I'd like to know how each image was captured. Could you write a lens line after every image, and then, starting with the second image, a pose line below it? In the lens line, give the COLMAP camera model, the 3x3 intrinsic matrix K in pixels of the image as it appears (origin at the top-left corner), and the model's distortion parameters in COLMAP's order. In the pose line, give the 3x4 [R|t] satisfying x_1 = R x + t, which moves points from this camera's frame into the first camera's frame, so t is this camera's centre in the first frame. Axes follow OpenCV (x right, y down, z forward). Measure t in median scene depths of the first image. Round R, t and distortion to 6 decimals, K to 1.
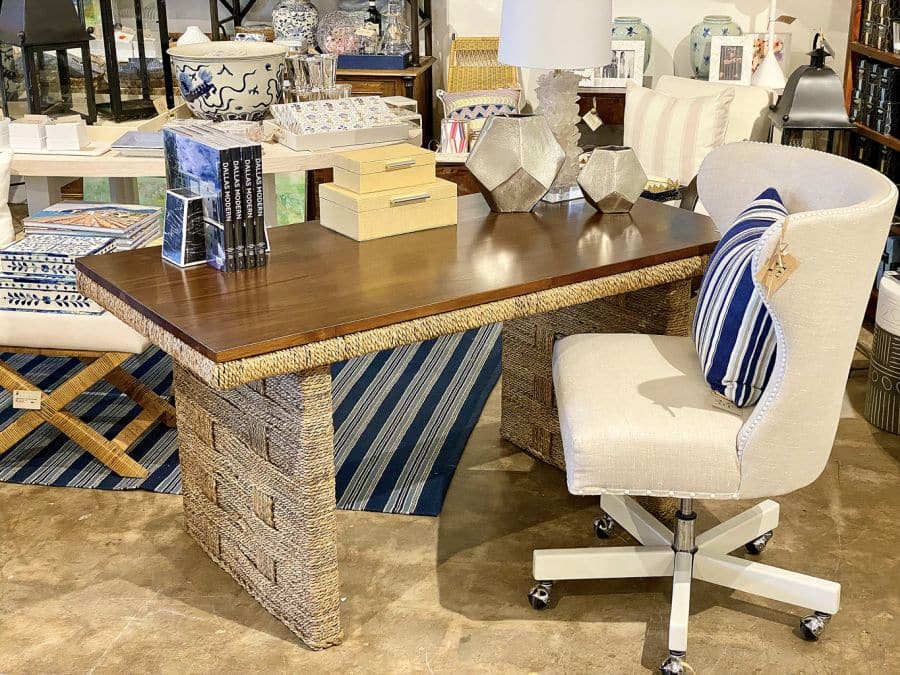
lens RADIAL K [[1337.0, 0, 450.0], [0, 1337.0, 337.5], [0, 0, 1]] dist [0.152694, -0.033864]
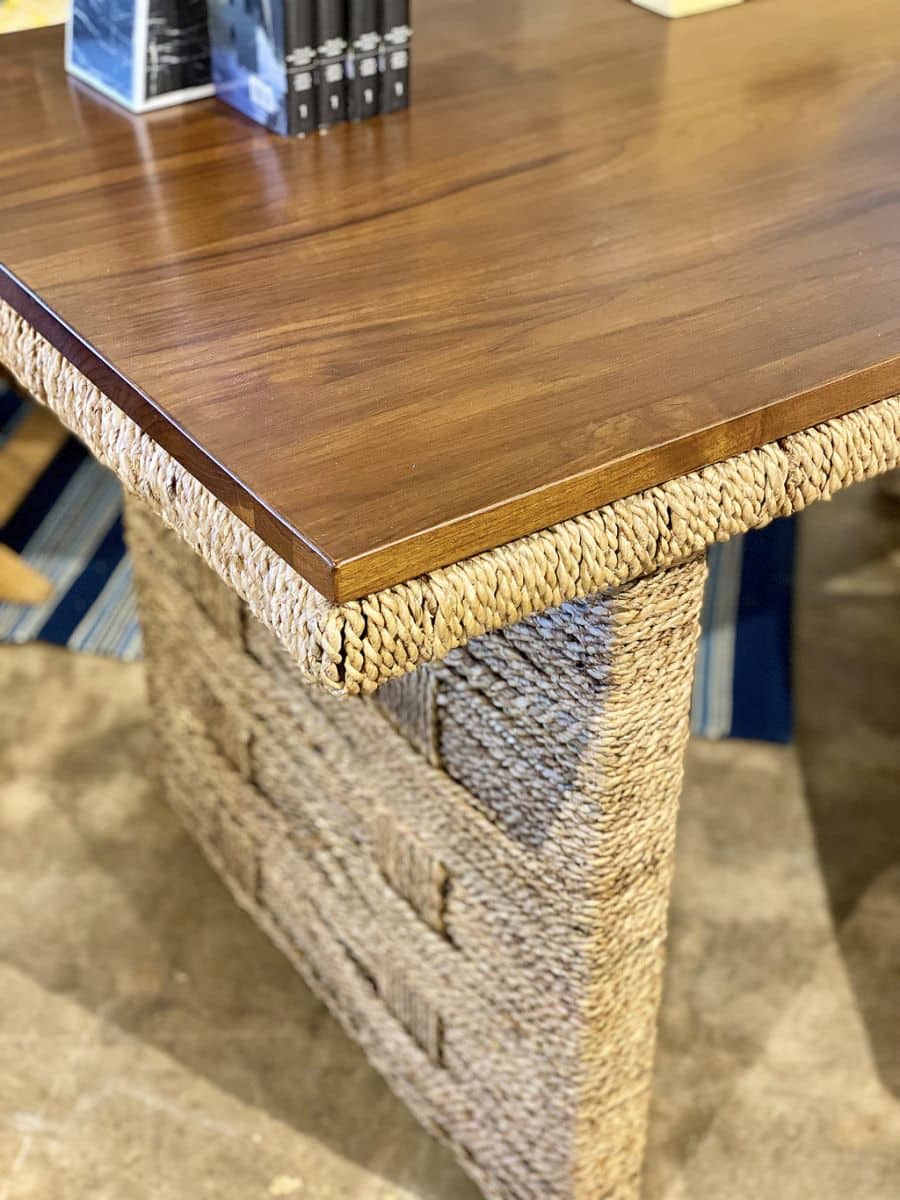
lens RADIAL K [[1782.6, 0, 450.0], [0, 1782.6, 600.0], [0, 0, 1]] dist [0.152694, -0.033864]
pose [[0.999898, 0.013040, 0.005906, -0.121403], [-0.014150, 0.962820, 0.269772, -0.053340], [-0.002169, -0.269828, 0.962906, 0.540918]]
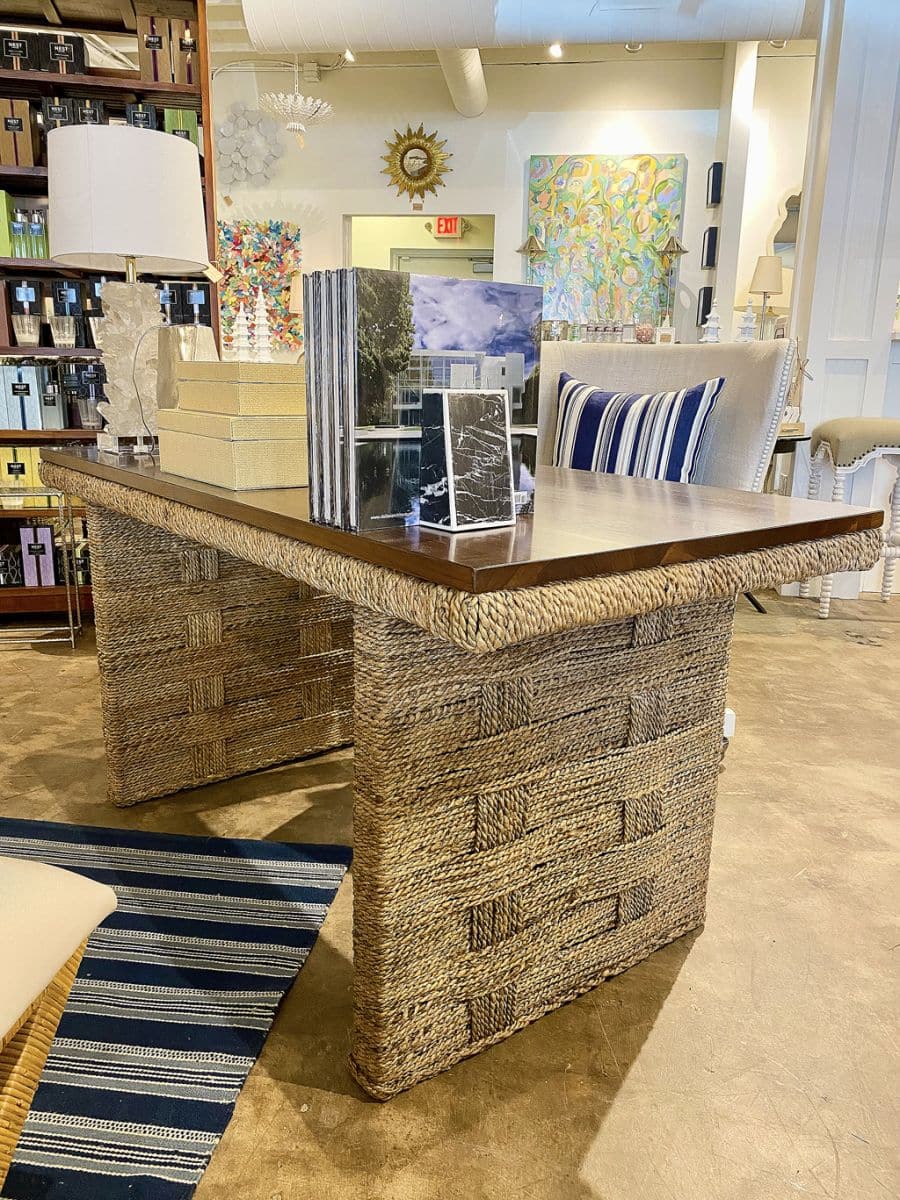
lens RADIAL K [[918.7, 0, 448.7], [0, 918.7, 595.3], [0, 0, 1]] dist [0.048444, -0.071266]
pose [[-0.051719, -0.243202, 0.968596, -0.517637], [0.327020, 0.912295, 0.246527, -0.115902], [-0.943601, 0.329500, 0.032349, 0.954008]]
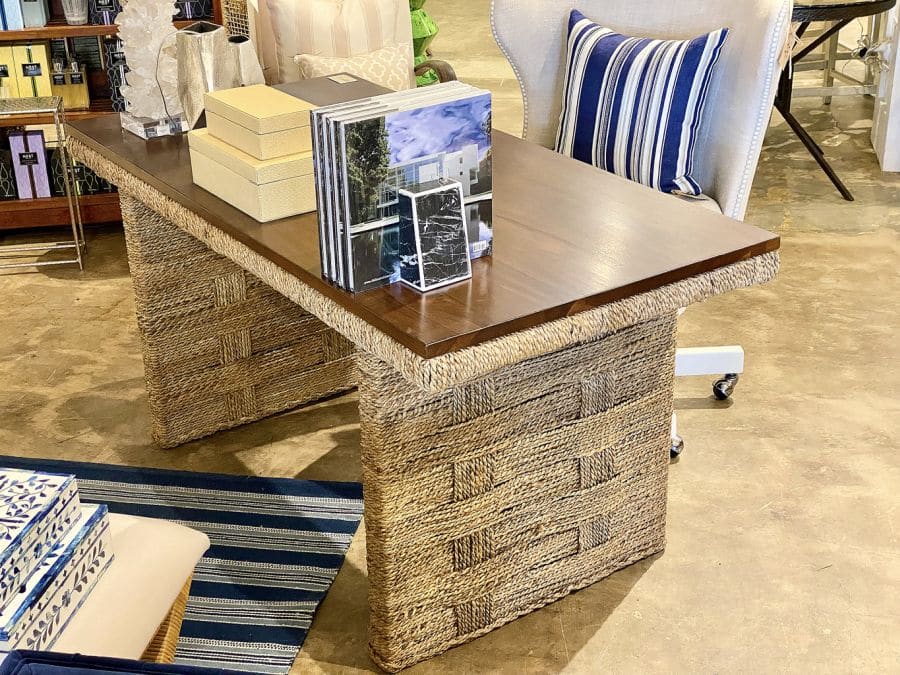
lens RADIAL K [[1337.0, 0, 450.0], [0, 1337.0, 337.5], [0, 0, 1]] dist [0.152694, -0.033864]
pose [[0.002035, -0.427485, 0.904020, -0.804099], [0.365173, 0.841908, 0.397291, -0.292199], [-0.930938, 0.329315, 0.157819, 0.848105]]
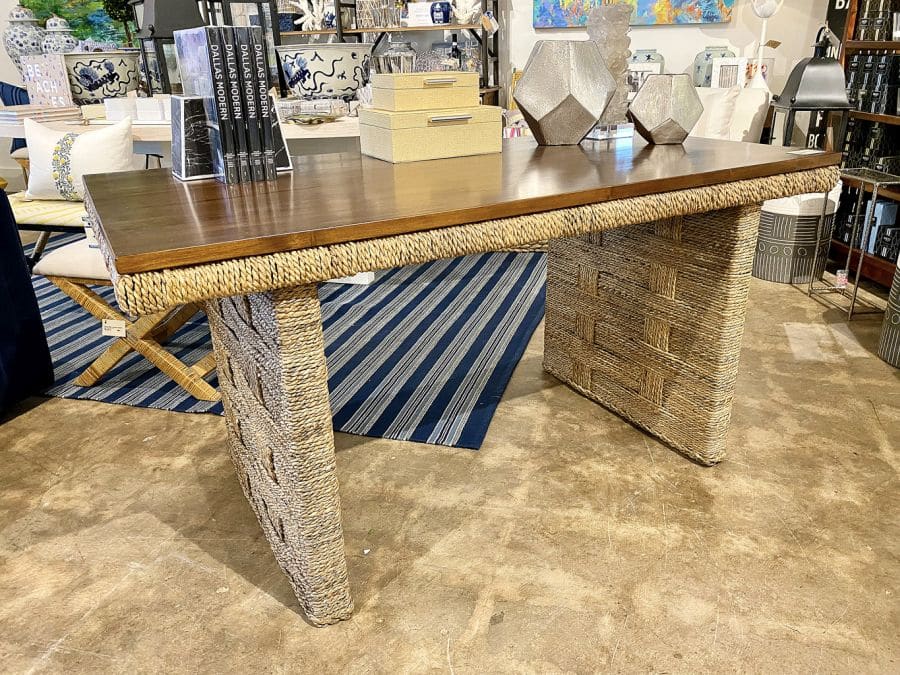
lens RADIAL K [[689.1, 0, 449.1], [0, 689.1, 333.8], [0, 0, 1]] dist [0.048444, -0.071266]
pose [[0.995036, 0.016568, -0.098125, 0.019360], [-0.012163, 0.998899, 0.045318, 0.024195], [0.098768, -0.043900, 0.994142, 0.523617]]
